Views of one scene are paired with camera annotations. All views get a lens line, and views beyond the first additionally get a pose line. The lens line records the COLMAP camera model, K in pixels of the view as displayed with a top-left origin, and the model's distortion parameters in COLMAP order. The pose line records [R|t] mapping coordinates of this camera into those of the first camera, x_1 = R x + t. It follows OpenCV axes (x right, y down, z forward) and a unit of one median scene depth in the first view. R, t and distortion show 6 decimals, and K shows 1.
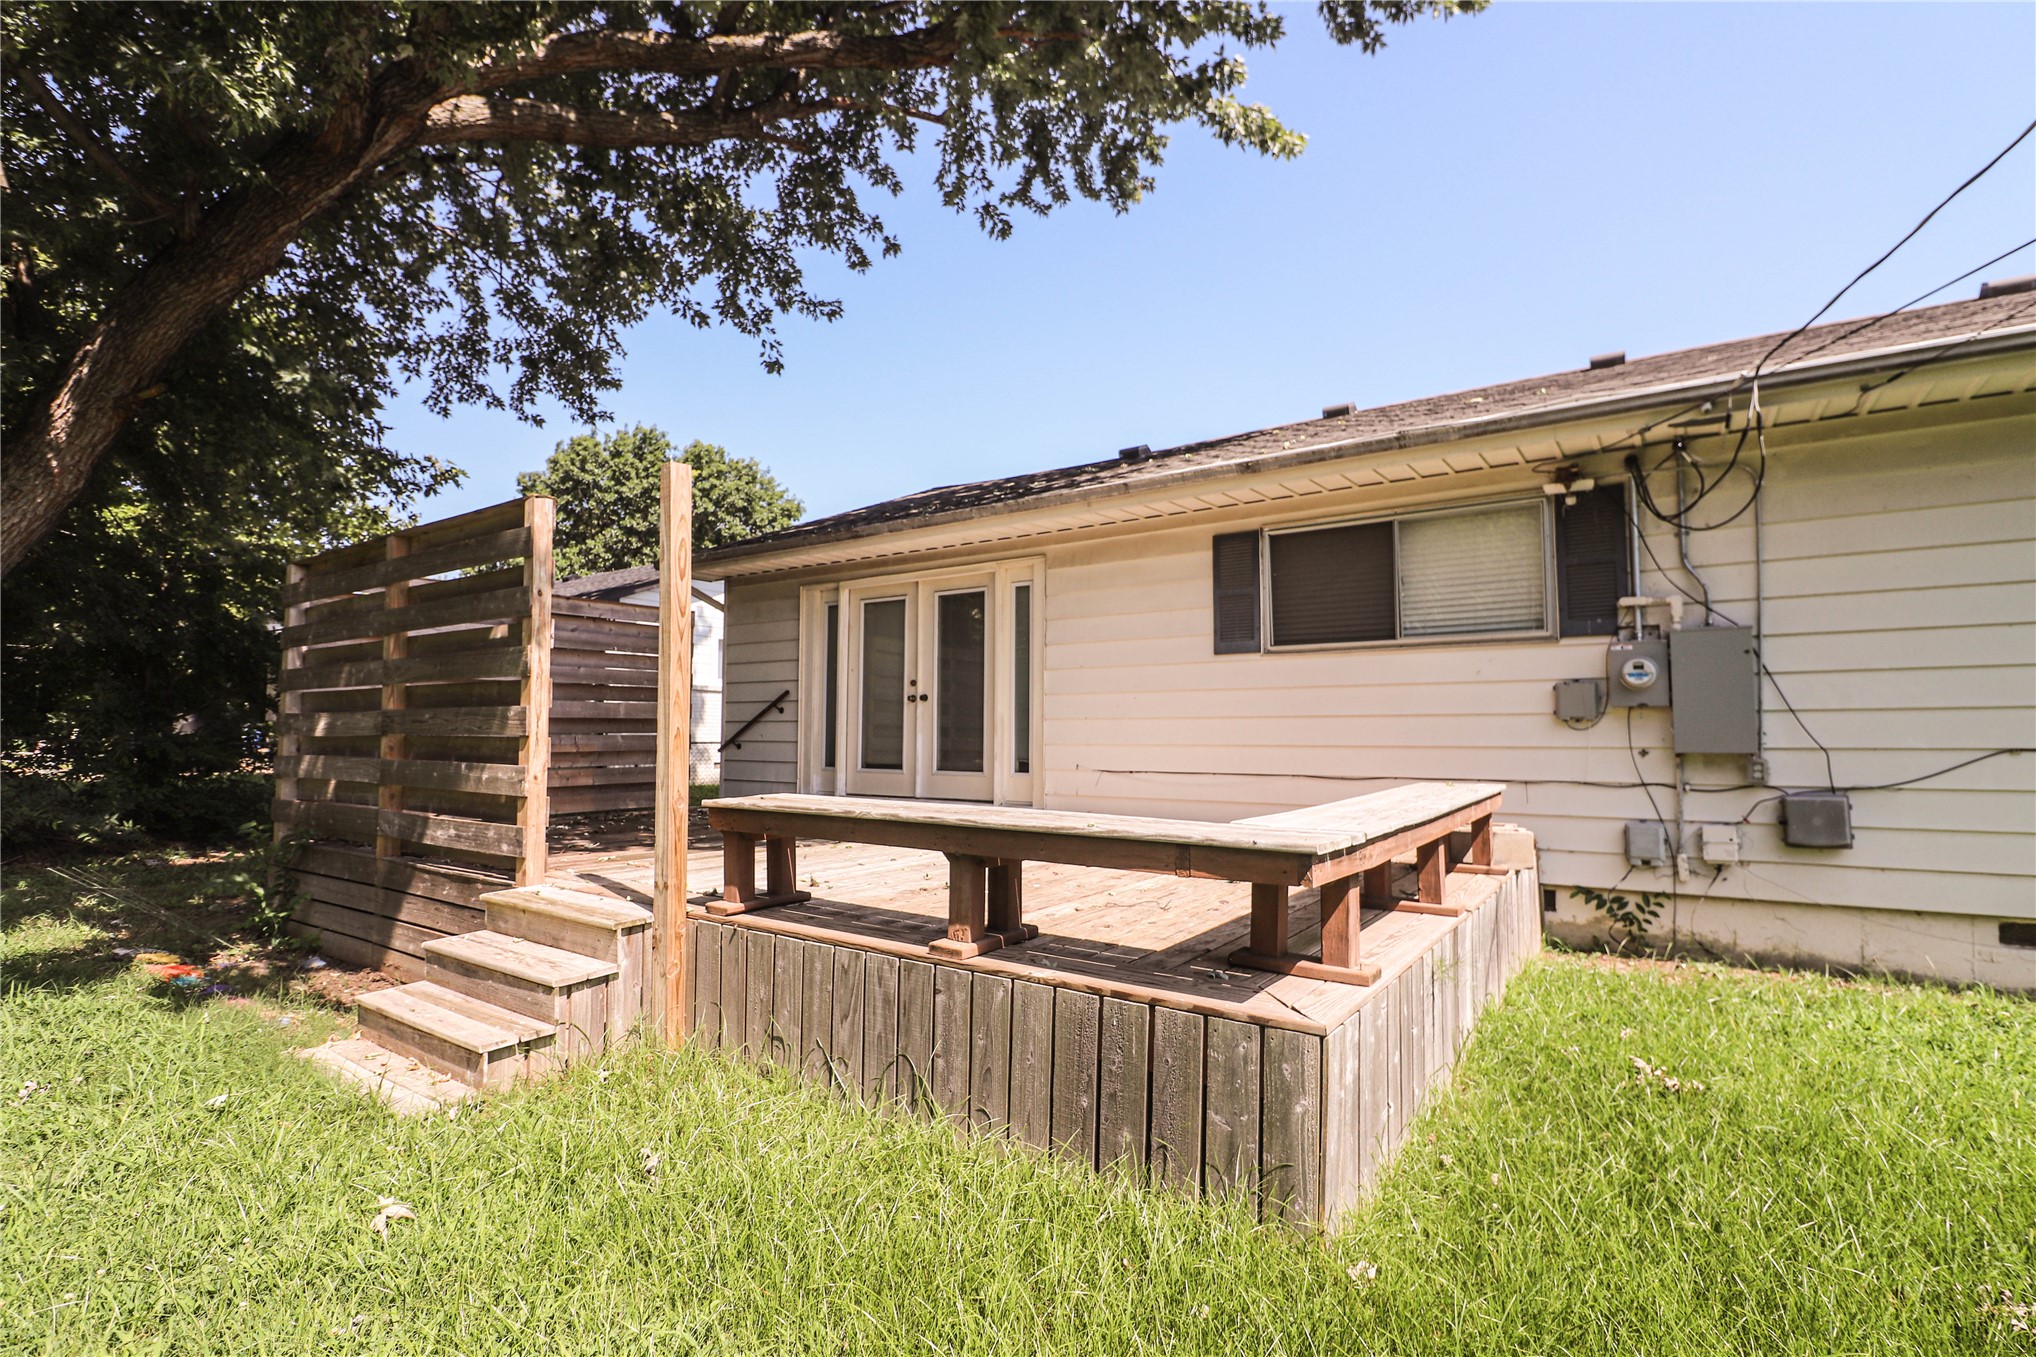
lens RADIAL K [[988.1, 0, 1021.4], [0, 988.1, 664.4], [0, 0, 1]] dist [-0.001222, -0.012548]
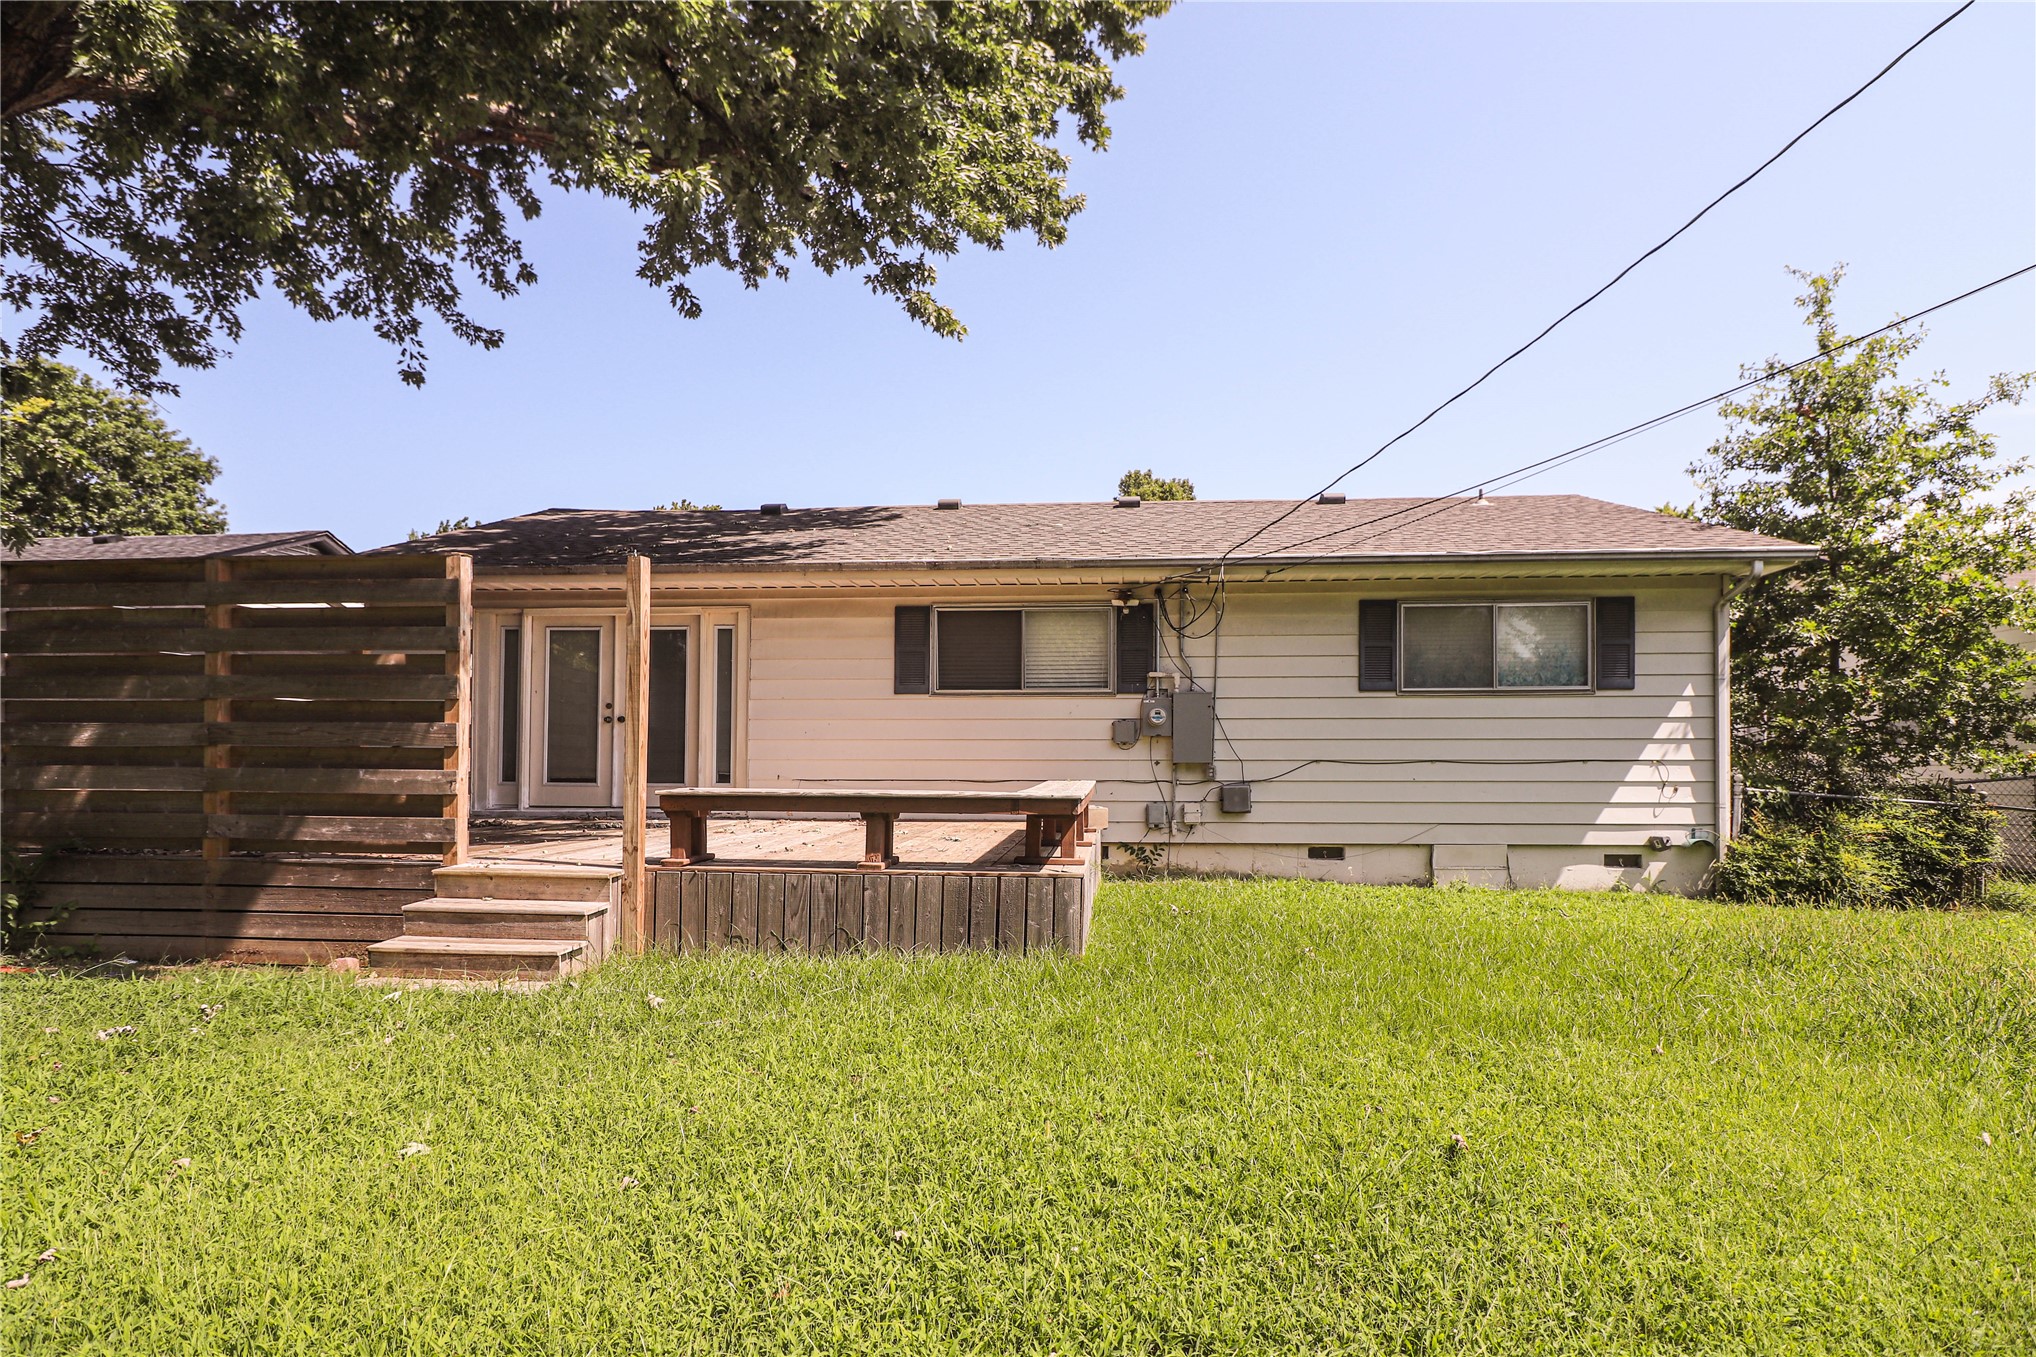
lens RADIAL K [[950.6, 0, 1112.9], [0, 950.6, 731.7], [0, 0, 1]] dist [0.003415, -0.008448]
pose [[0.840356, 0.016712, 0.541777, -0.329372], [-0.040037, 0.998708, 0.031294, -0.013282], [-0.540554, -0.047990, 0.839939, -0.345068]]
